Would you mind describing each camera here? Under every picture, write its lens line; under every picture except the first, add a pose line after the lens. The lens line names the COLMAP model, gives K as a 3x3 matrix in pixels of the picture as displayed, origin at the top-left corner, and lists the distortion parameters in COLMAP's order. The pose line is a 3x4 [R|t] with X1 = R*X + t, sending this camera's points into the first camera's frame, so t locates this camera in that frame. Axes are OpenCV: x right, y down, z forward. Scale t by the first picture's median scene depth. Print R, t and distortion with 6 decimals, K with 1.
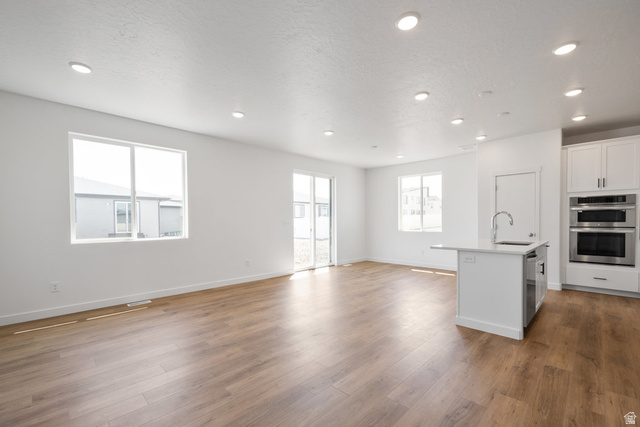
lens RADIAL K [[283.2, 0, 321.0], [0, 283.2, 225.3], [0, 0, 1]] dist [0.005403, 0.000142]
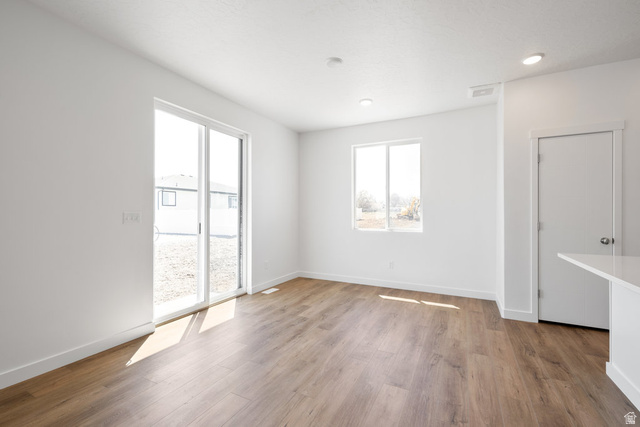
lens RADIAL K [[283.2, 0, 324.7], [0, 283.2, 212.7], [0, 0, 1]] dist [0.005403, 0.000142]
pose [[0.948404, 0.007377, 0.316979, 0.023463], [-0.001403, 0.999817, -0.019069, -0.011308], [-0.317062, 0.017640, 0.948241, 0.678671]]
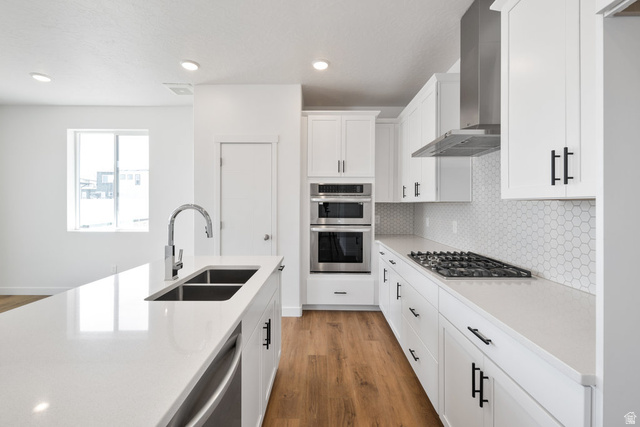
lens RADIAL K [[283.2, 0, 325.7], [0, 283.2, 207.7], [0, 0, 1]] dist [0.005403, 0.000142]
pose [[0.709512, 0.002094, 0.704690, 0.394232], [0.001364, 0.999990, -0.004345, -0.033655], [-0.704692, 0.004044, 0.709502, 0.460829]]
